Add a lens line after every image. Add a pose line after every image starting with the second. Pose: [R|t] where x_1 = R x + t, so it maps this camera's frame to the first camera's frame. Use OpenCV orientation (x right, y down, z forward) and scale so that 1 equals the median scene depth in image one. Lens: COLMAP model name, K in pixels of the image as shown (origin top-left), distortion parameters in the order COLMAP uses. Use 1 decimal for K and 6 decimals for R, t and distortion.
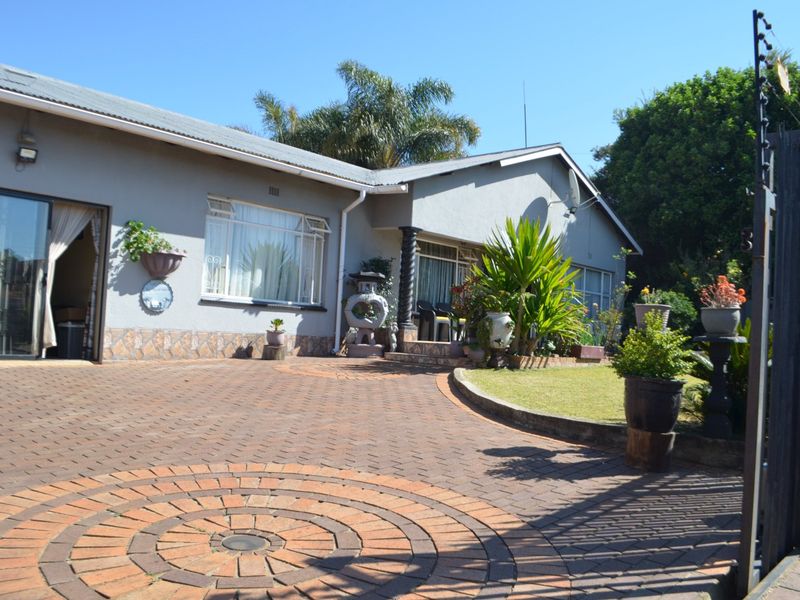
lens RADIAL K [[709.7, 0, 412.0], [0, 709.7, 310.2], [0, 0, 1]] dist [-0.084628, 0.014523]
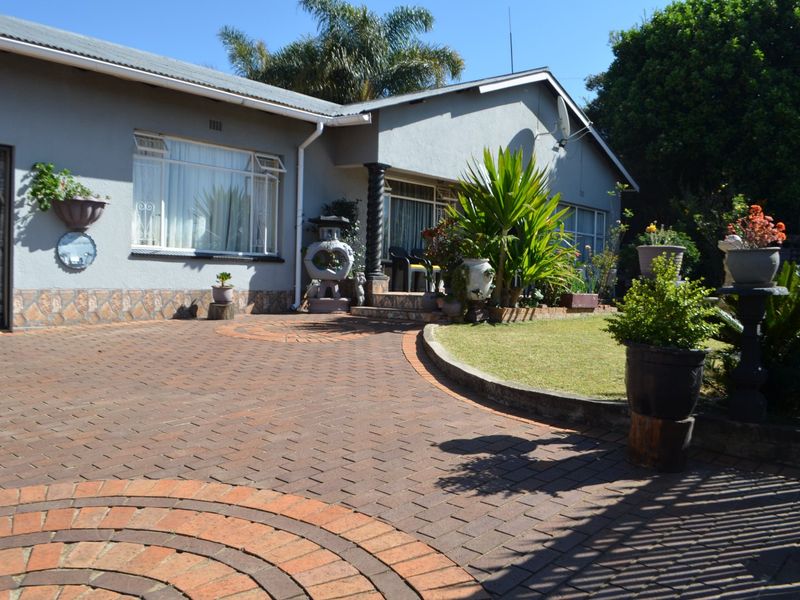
lens RADIAL K [[709.7, 0, 412.0], [0, 709.7, 310.2], [0, 0, 1]] dist [-0.084628, 0.014523]
pose [[0.999646, -0.025691, 0.006849, 0.035904], [0.025099, 0.996813, 0.075719, -0.001619], [-0.008772, -0.075520, 0.997106, 0.131322]]
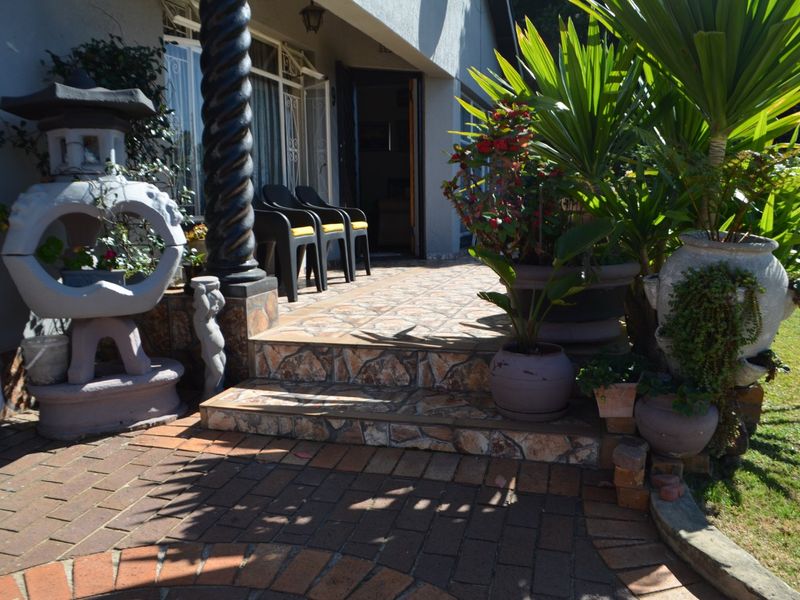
lens RADIAL K [[709.7, 0, 412.0], [0, 709.7, 310.2], [0, 0, 1]] dist [-0.084628, 0.014523]
pose [[0.897436, -0.129790, 0.421619, -0.081600], [0.044267, 0.977411, 0.206659, -0.026666], [-0.438917, -0.166799, 0.882910, 0.835069]]
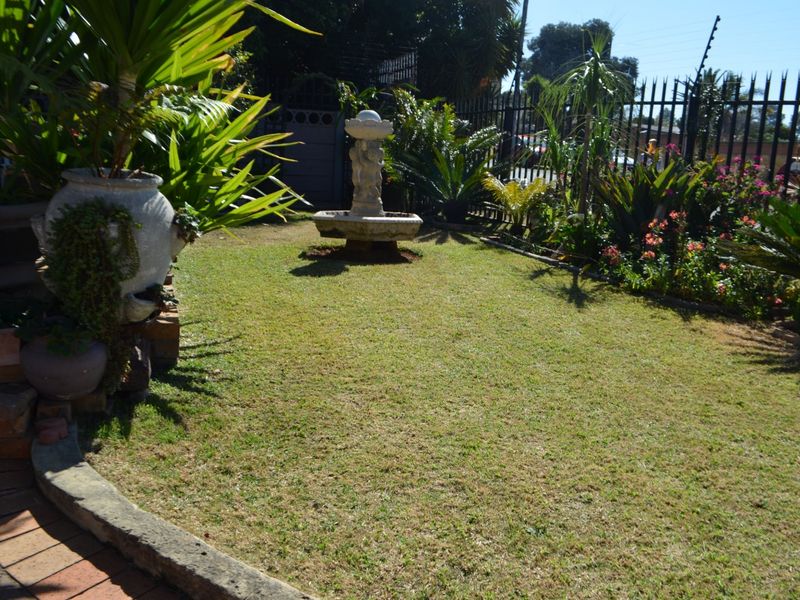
lens RADIAL K [[709.7, 0, 412.0], [0, 709.7, 310.2], [0, 0, 1]] dist [-0.084628, 0.014523]
pose [[0.483130, -0.214348, 0.848906, -0.042161], [-0.045056, 0.962198, 0.268597, -0.020475], [-0.874389, -0.168016, 0.455209, 0.797662]]
